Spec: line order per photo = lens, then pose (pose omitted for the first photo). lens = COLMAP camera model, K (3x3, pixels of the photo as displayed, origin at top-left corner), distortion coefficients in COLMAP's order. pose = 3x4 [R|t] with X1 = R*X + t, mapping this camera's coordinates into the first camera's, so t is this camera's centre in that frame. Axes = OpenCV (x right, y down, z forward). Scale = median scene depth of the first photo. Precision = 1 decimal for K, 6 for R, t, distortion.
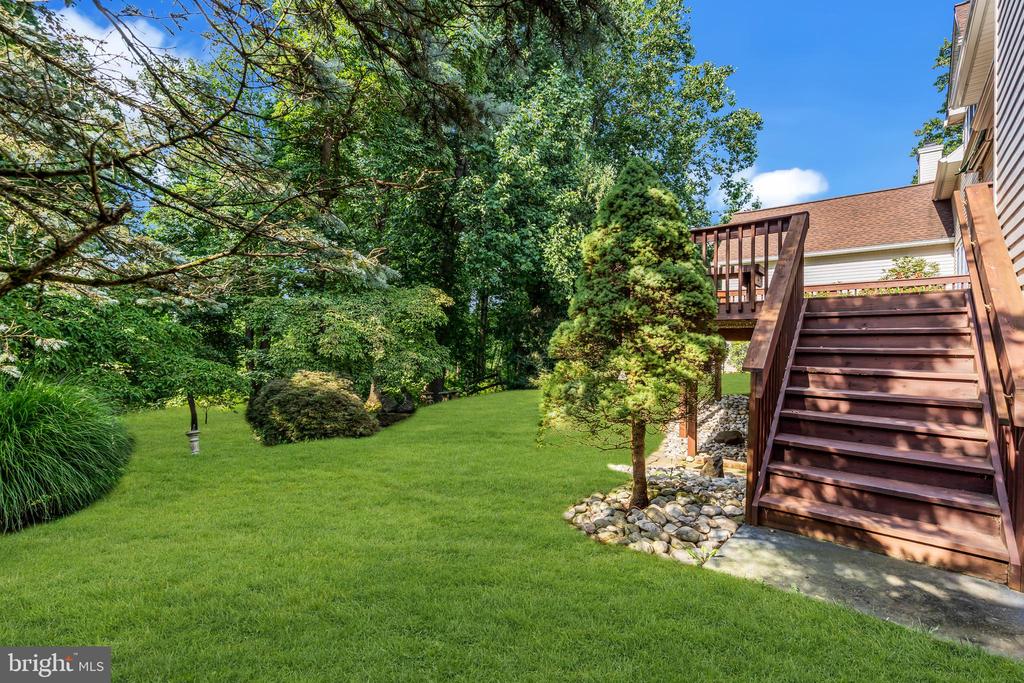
lens RADIAL K [[464.4, 0, 514.5], [0, 464.4, 335.1], [0, 0, 1]] dist [-0.004844, 0.000822]
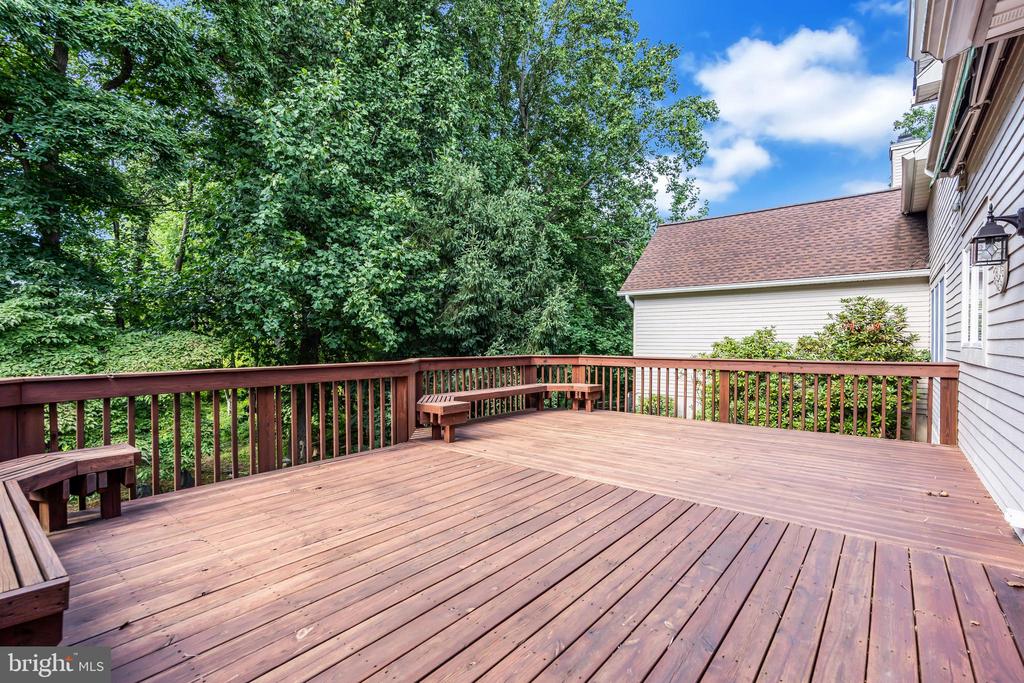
lens RADIAL K [[464.4, 0, 508.2], [0, 464.4, 335.9], [0, 0, 1]] dist [-0.004844, 0.000822]
pose [[1.000000, 0.000507, 0.000460, 0.208416], [-0.000509, 0.999990, 0.004545, -0.073826], [-0.000458, -0.004545, 0.999990, 0.201170]]
